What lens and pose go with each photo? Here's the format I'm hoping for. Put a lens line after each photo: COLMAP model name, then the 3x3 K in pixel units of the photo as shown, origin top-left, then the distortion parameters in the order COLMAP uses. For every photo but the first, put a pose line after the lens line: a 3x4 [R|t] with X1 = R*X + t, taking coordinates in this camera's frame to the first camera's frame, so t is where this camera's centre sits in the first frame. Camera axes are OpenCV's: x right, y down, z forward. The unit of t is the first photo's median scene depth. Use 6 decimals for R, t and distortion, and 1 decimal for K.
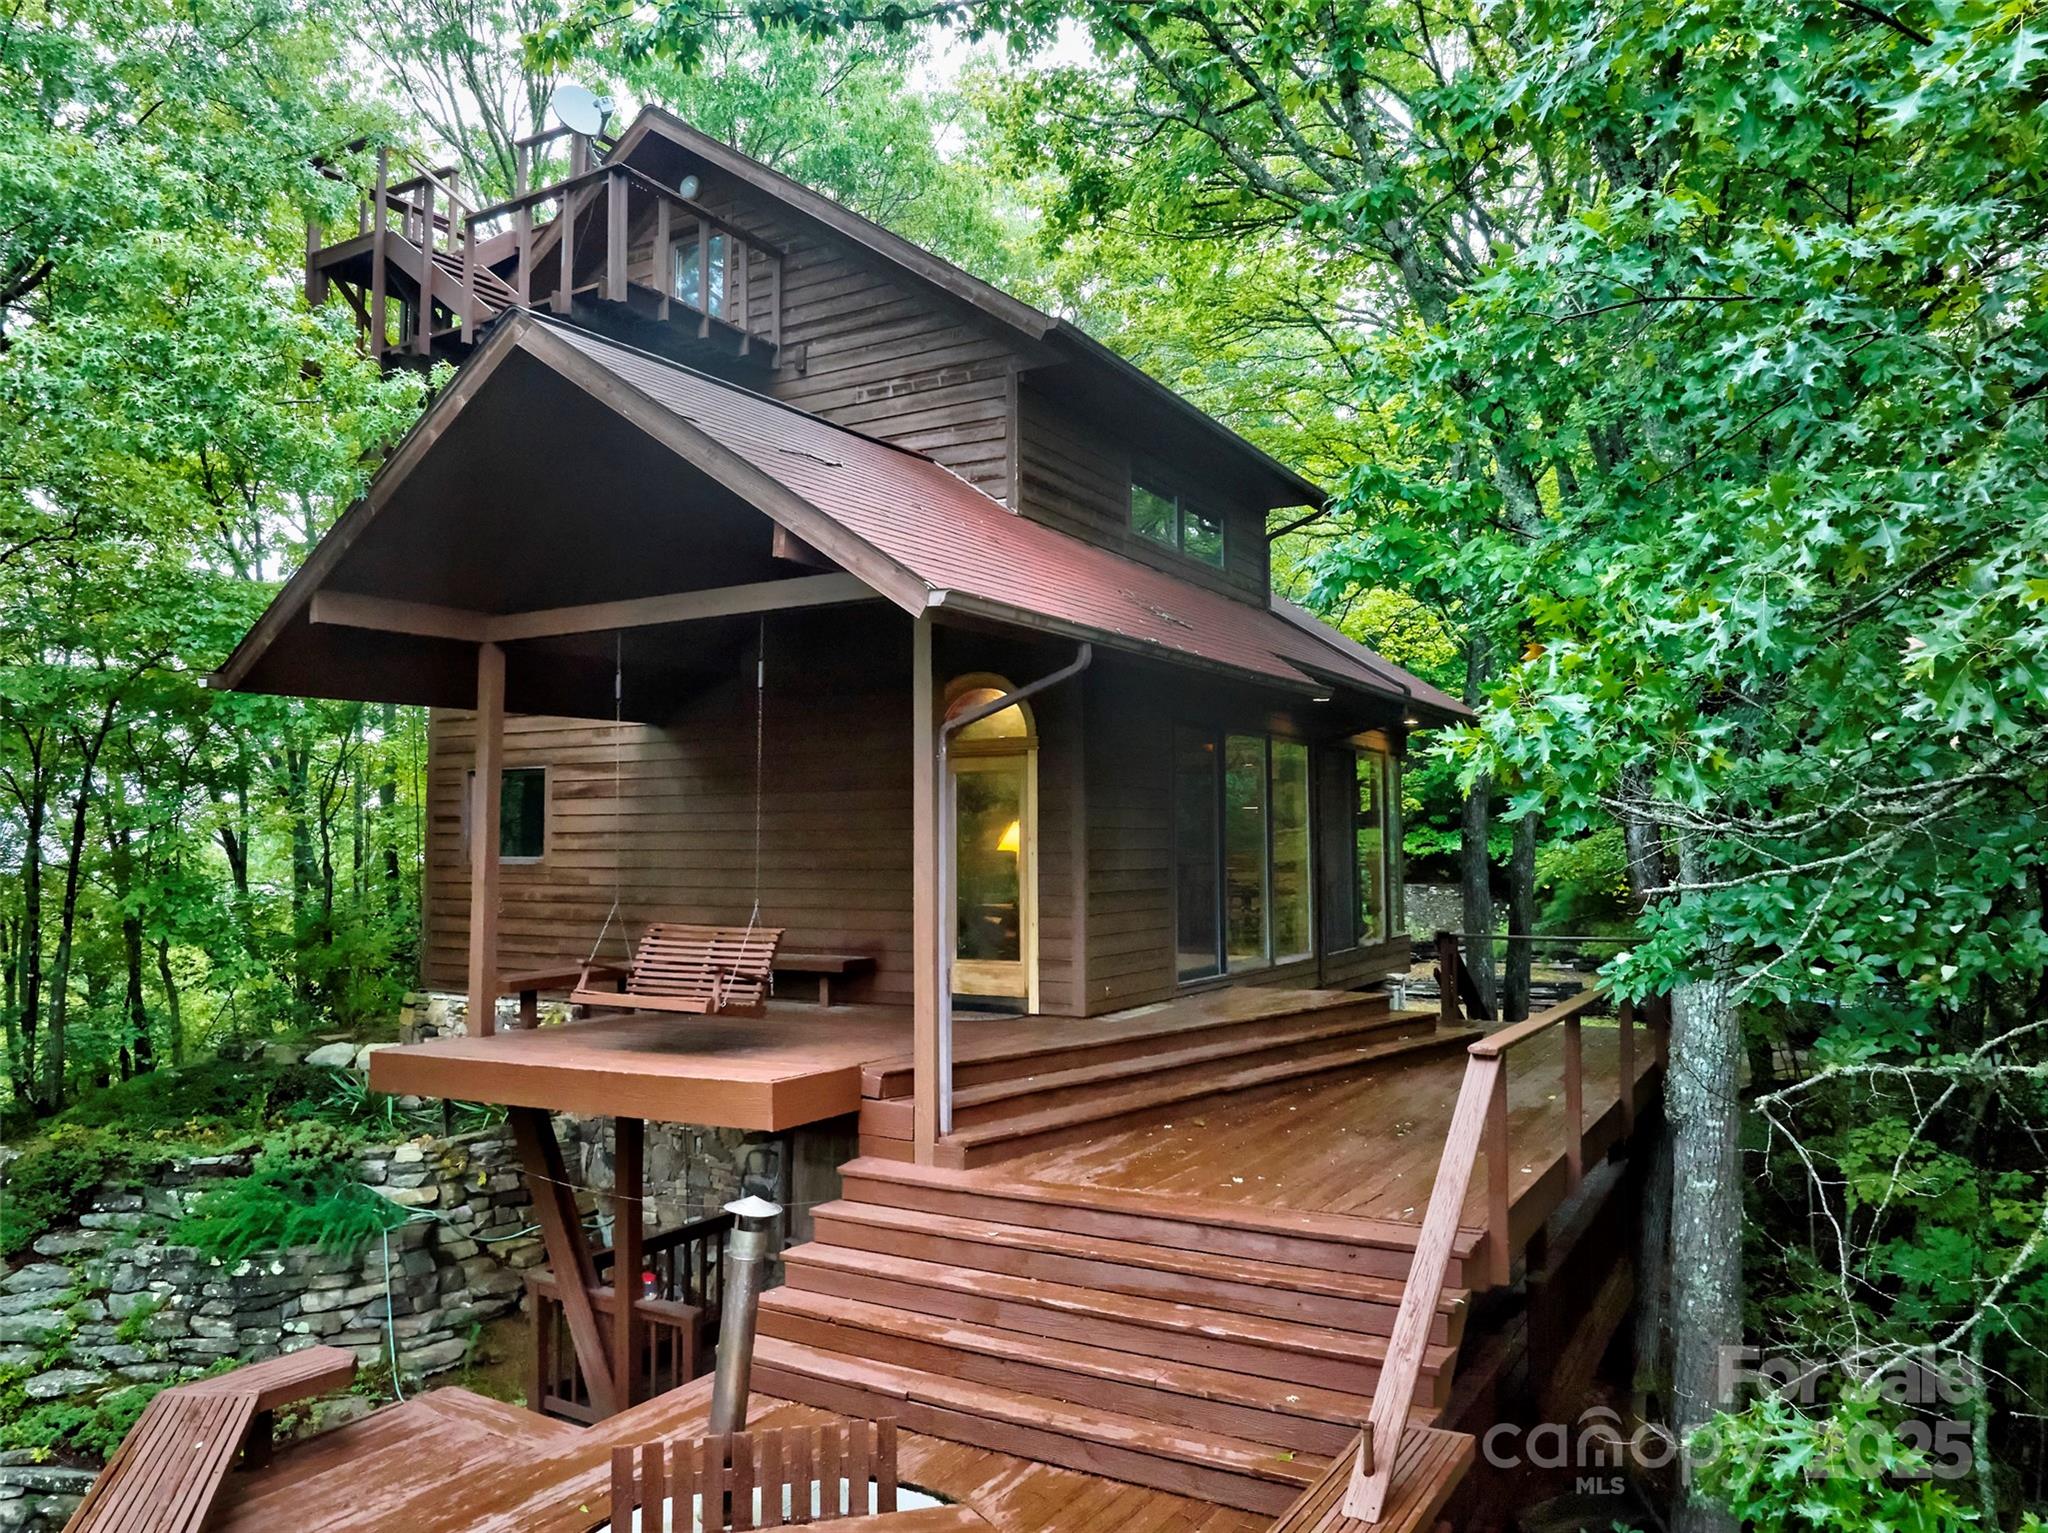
lens RADIAL K [[1431.4, 0, 1028.0], [0, 1431.4, 760.9], [0, 0, 1]] dist [-0.046123, 0.007366]
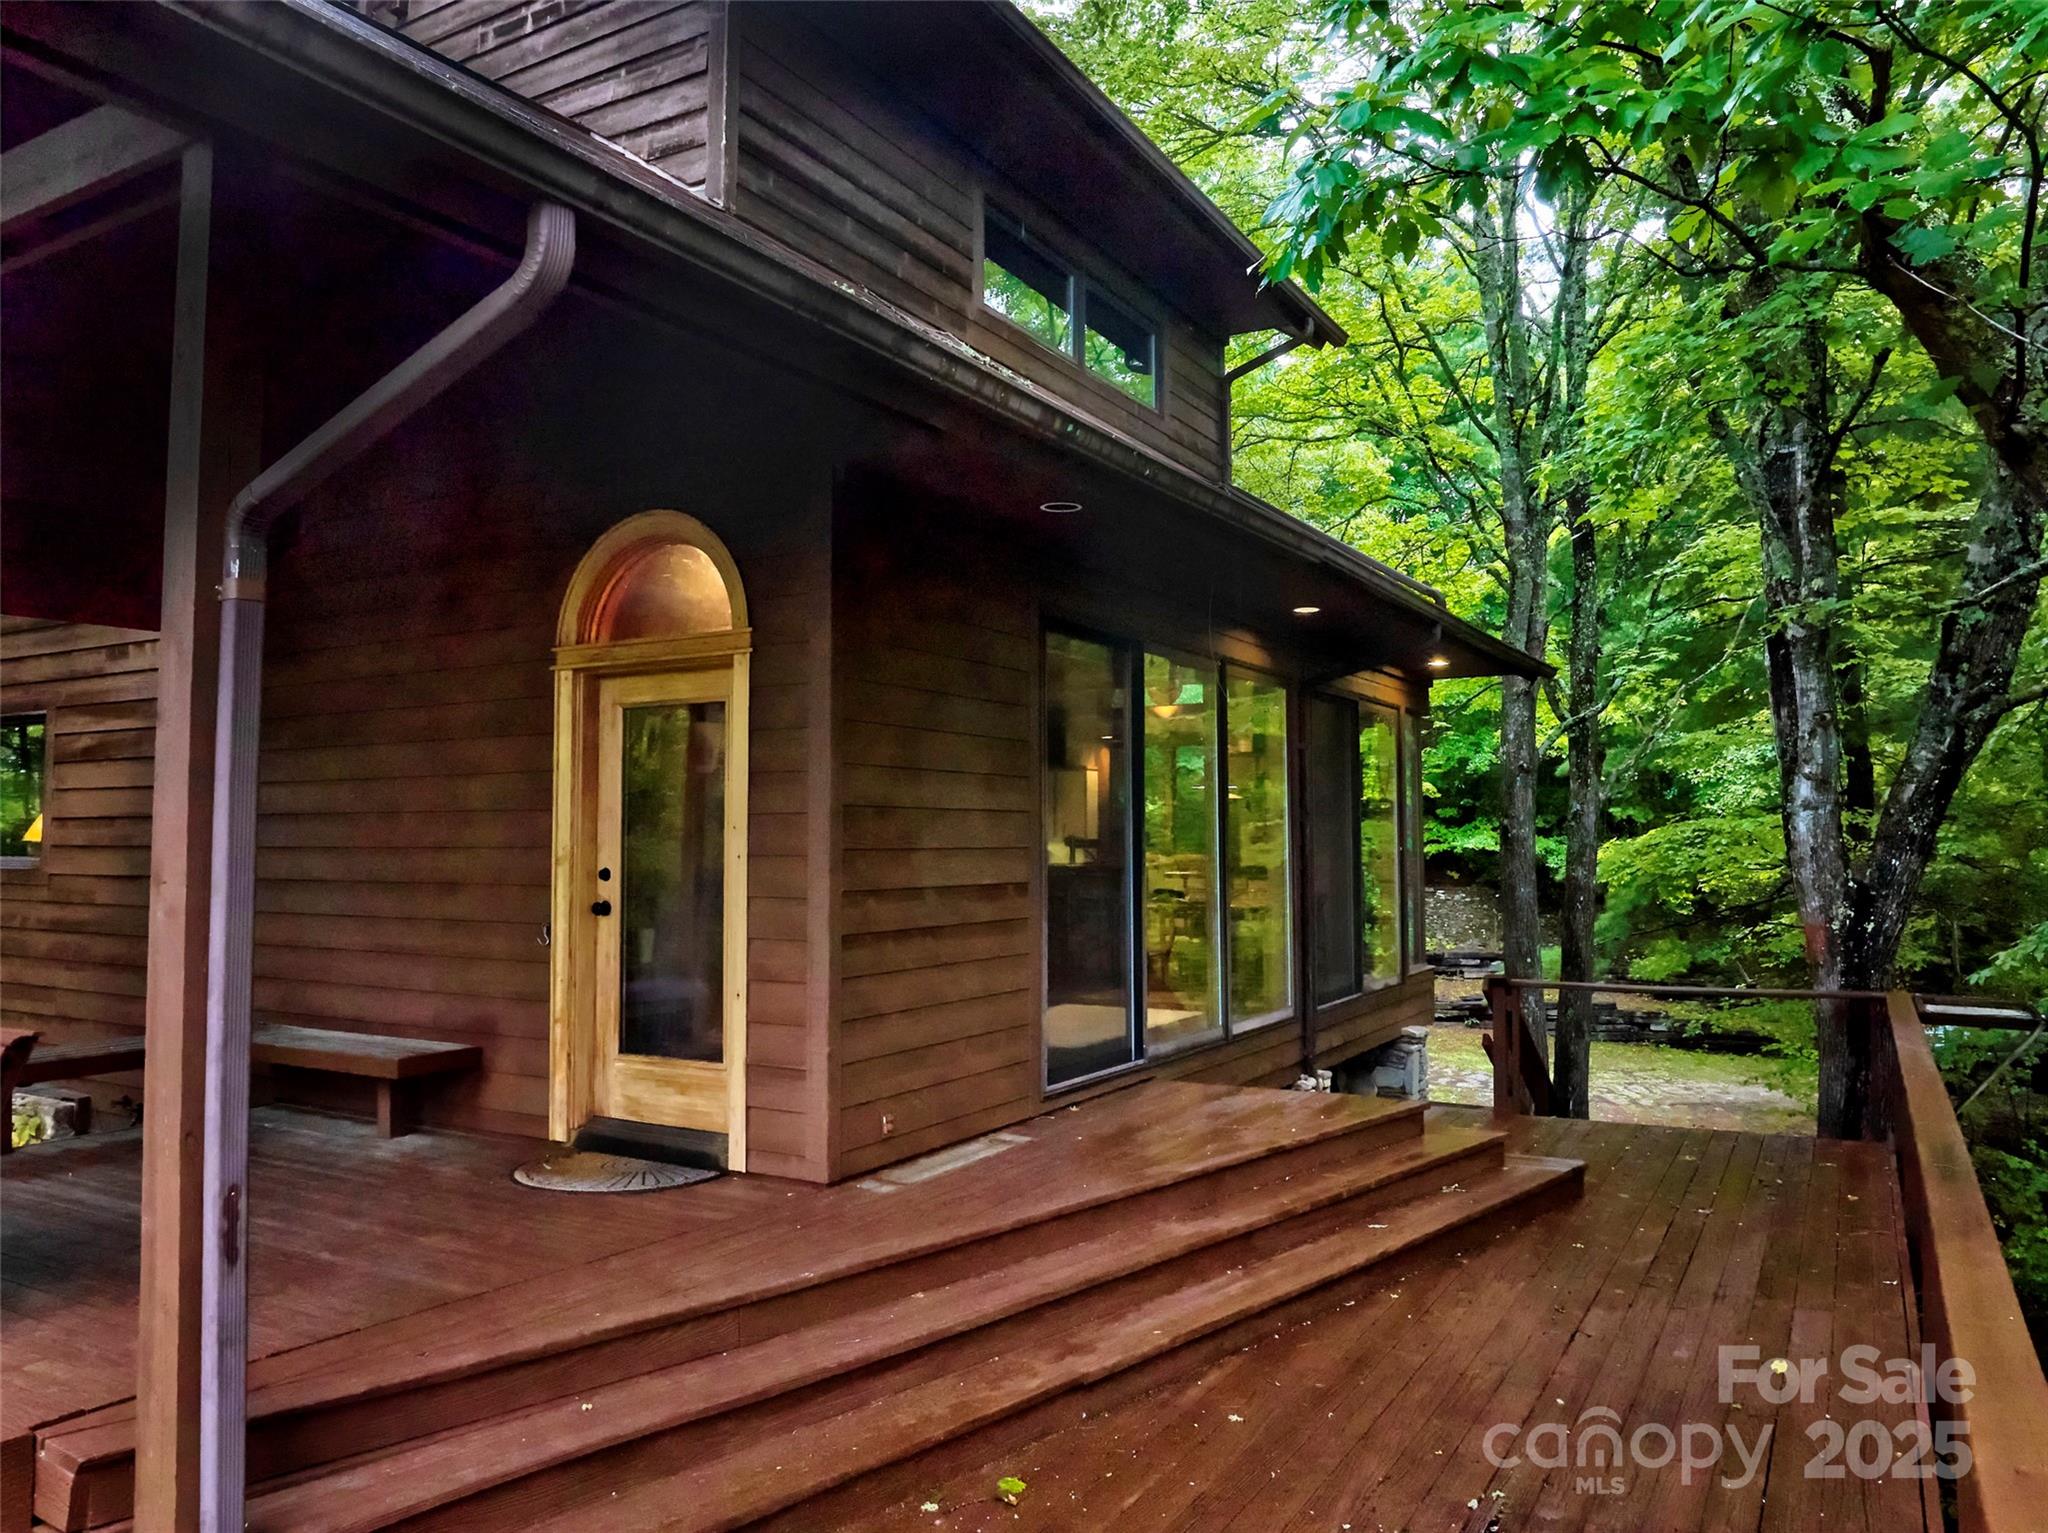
lens RADIAL K [[1431.4, 0, 1028.0], [0, 1431.4, 760.9], [0, 0, 1]] dist [-0.046123, 0.007366]
pose [[0.999983, 0.001372, 0.005618, 0.098086], [-0.001385, 0.999996, 0.002323, 0.027577], [-0.005615, -0.002331, 0.999982, 0.461244]]
